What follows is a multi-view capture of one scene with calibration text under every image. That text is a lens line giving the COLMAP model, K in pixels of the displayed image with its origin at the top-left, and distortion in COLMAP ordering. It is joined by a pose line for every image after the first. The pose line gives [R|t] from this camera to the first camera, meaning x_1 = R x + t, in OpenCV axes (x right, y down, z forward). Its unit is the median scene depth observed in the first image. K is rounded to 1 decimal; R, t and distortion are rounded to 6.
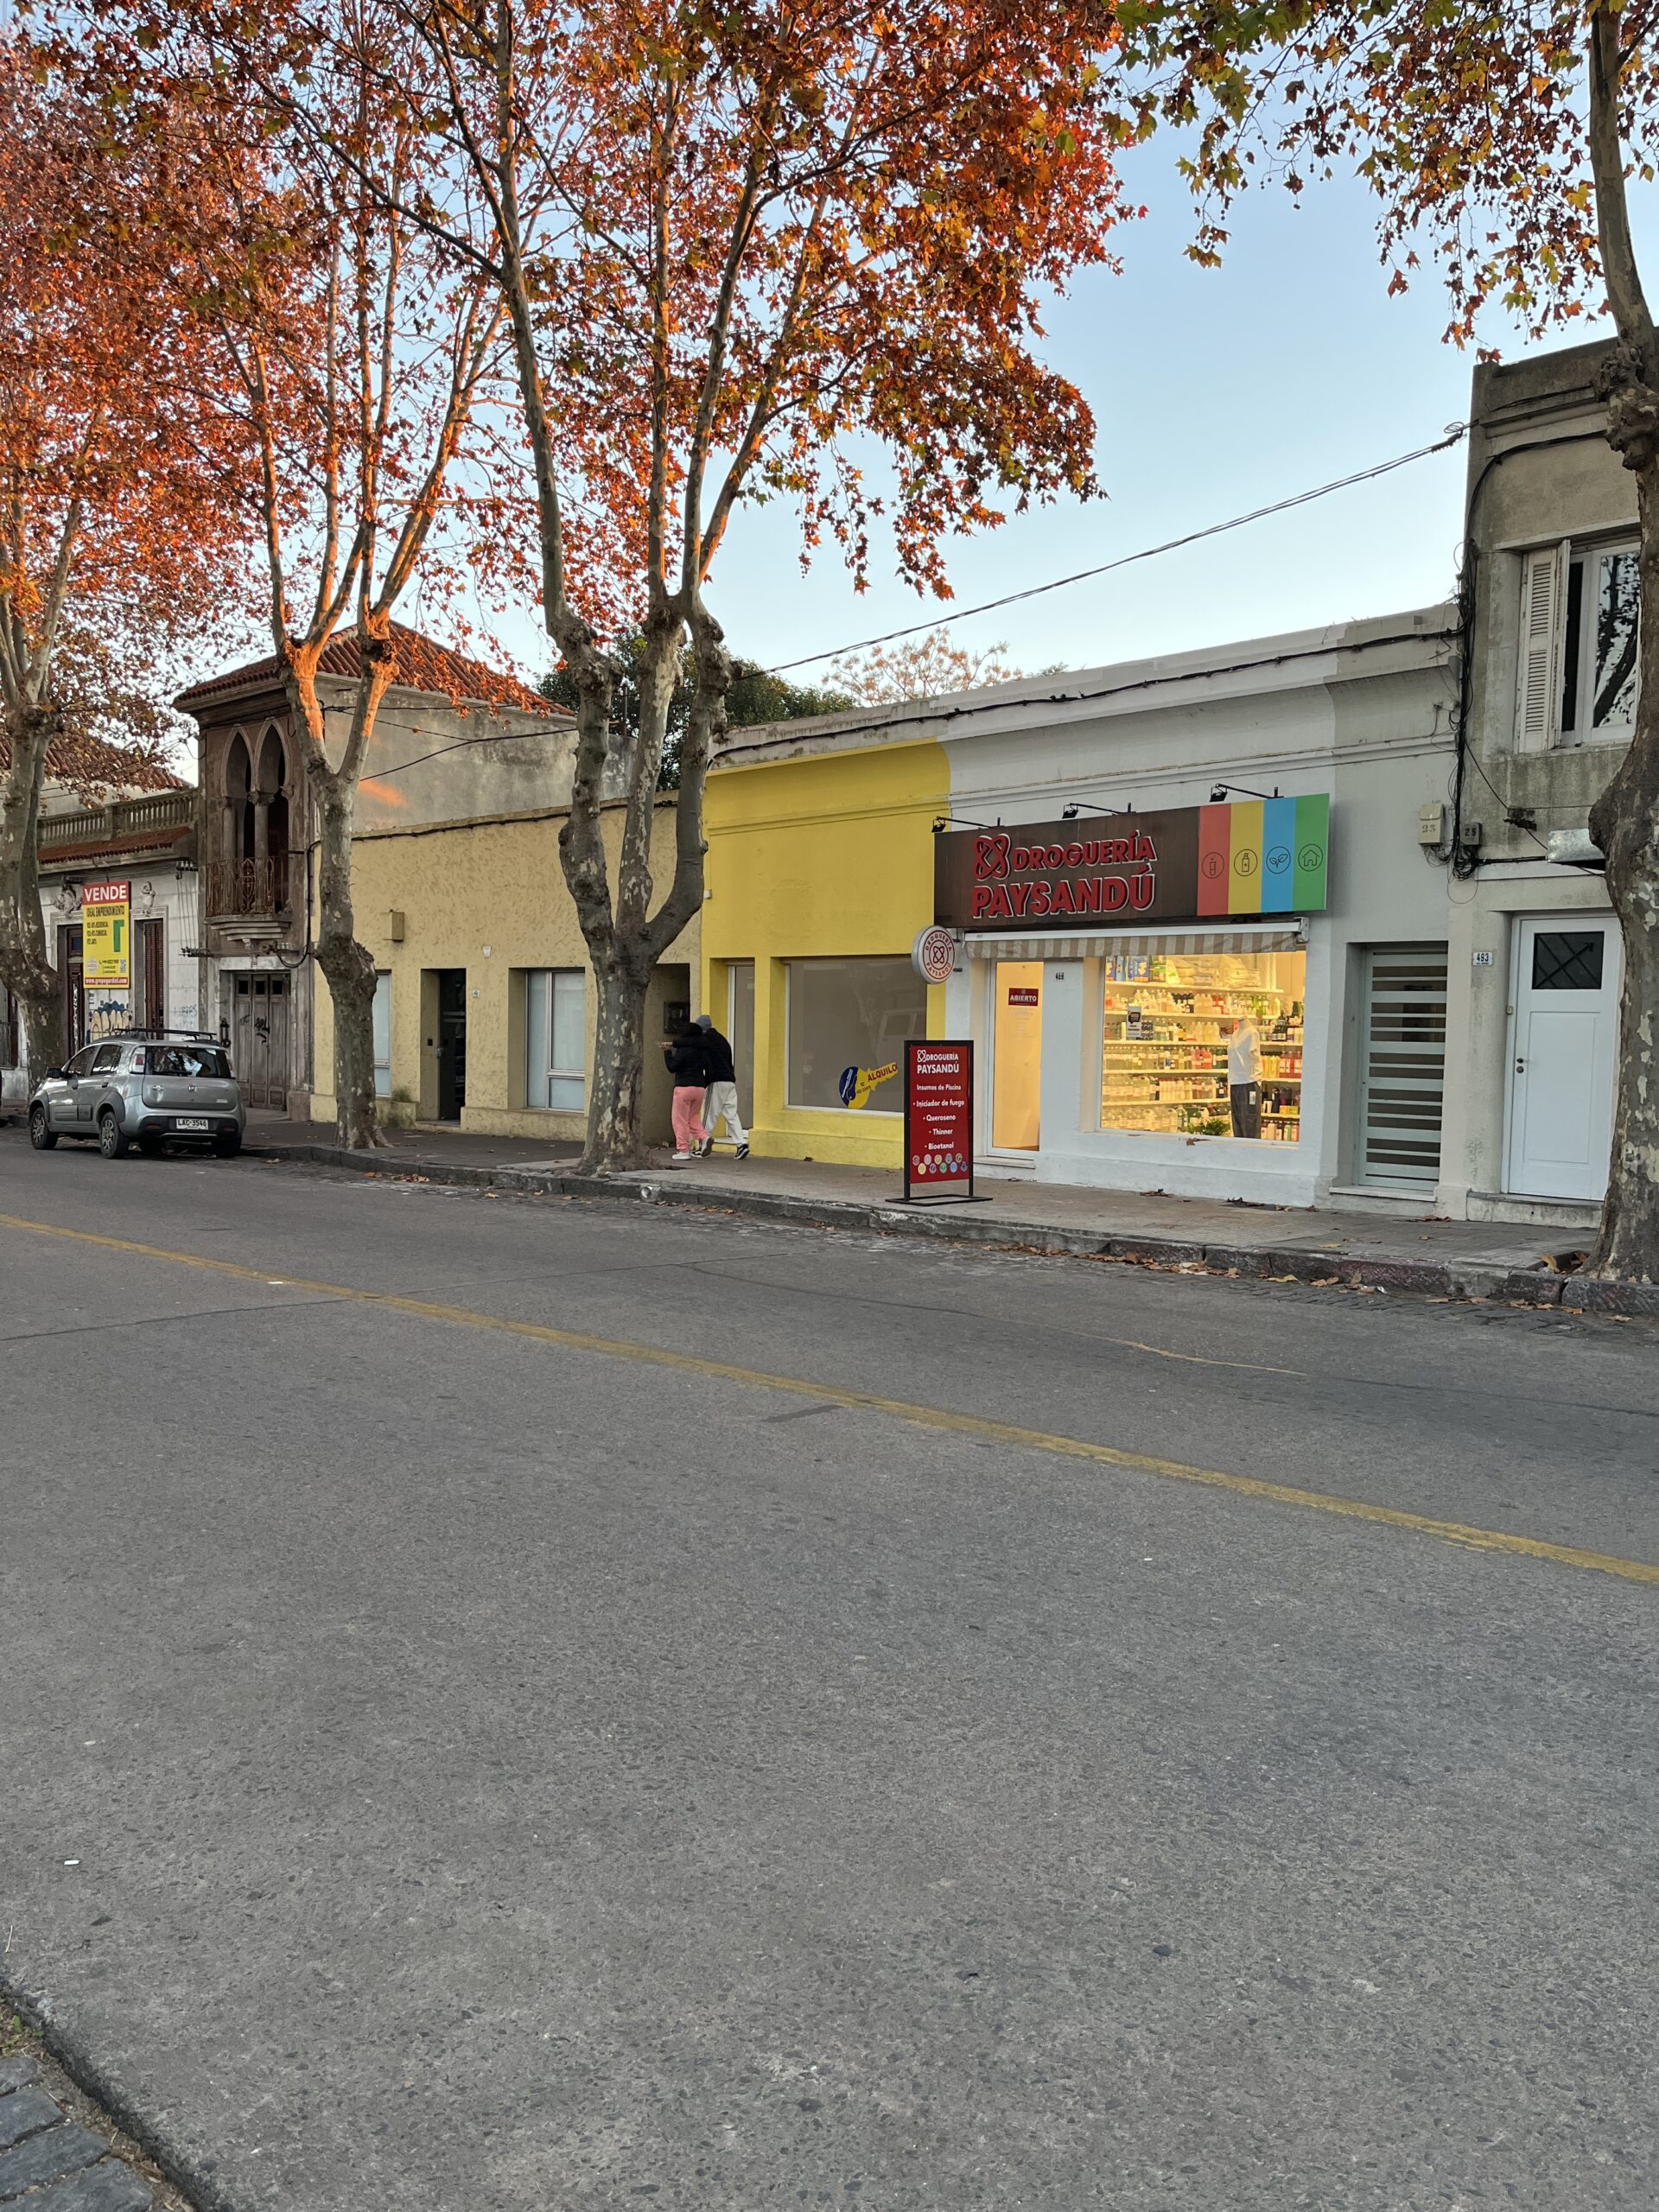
lens RADIAL K [[1613.8, 0, 829.5], [0, 1613.8, 1106.0], [0, 0, 1]] dist [0.076997, -0.095690]
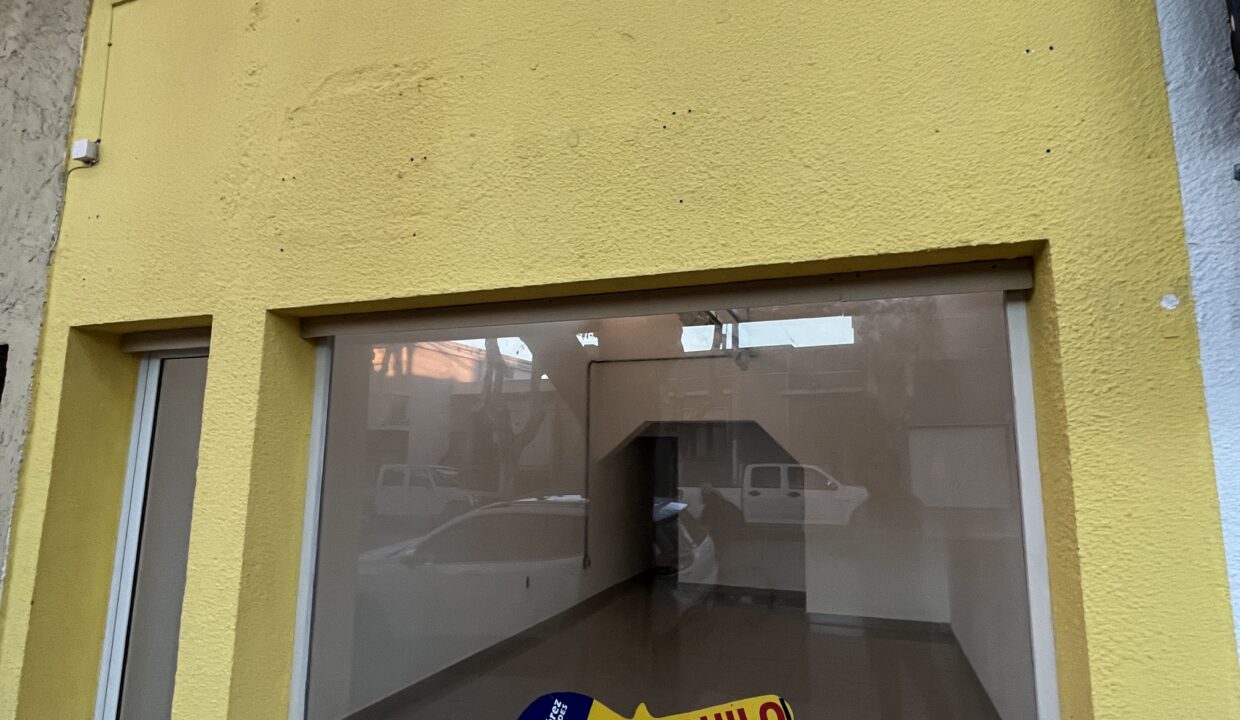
lens RADIAL K [[675.1, 0, 623.7], [0, 675.1, 351.6], [0, 0, 1]] dist [-0.004675, -0.001330]
pose [[0.906455, 0.064841, 0.417295, -0.030049], [0.026440, 0.977490, -0.209319, -0.059749], [-0.421474, 0.200772, 0.884336, 0.918595]]
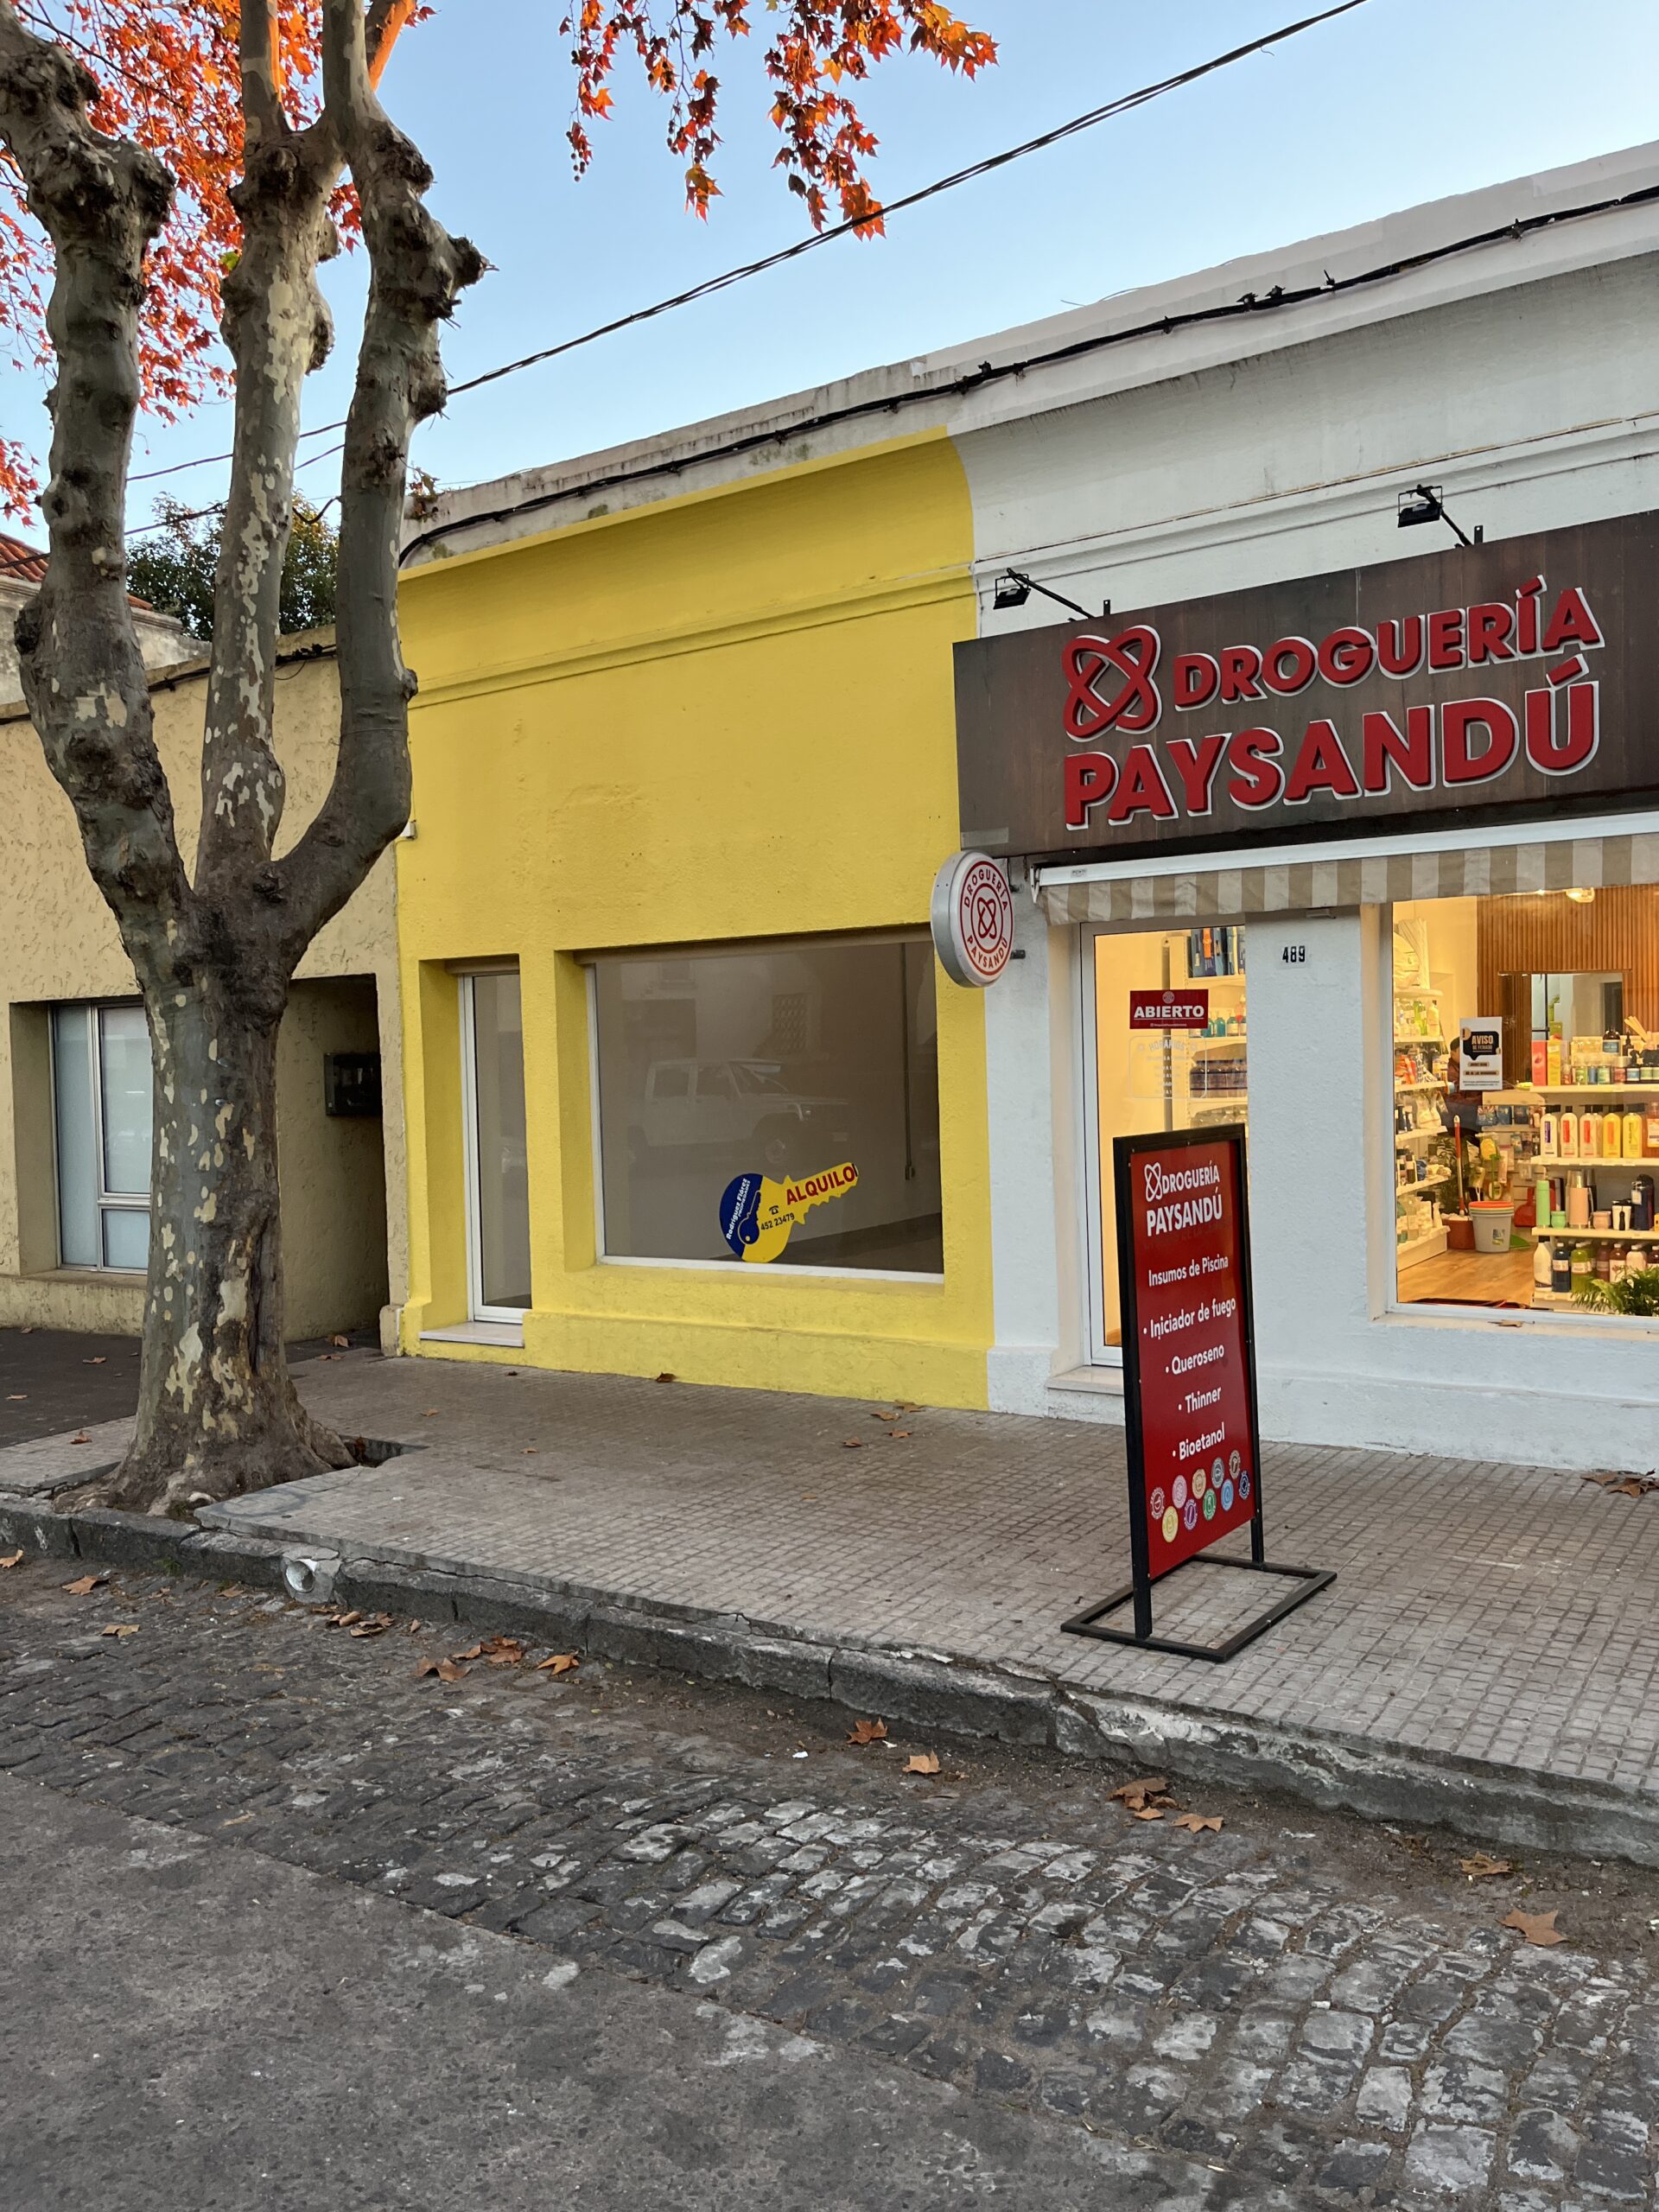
lens RADIAL K [[1613.8, 0, 829.5], [0, 1613.8, 1106.0], [0, 0, 1]] dist [0.076997, -0.095690]
pose [[0.978672, -0.048025, 0.199735, -0.058605], [0.053175, 0.998375, -0.020495, -0.034780], [-0.198426, 0.030678, 0.979636, 0.553101]]
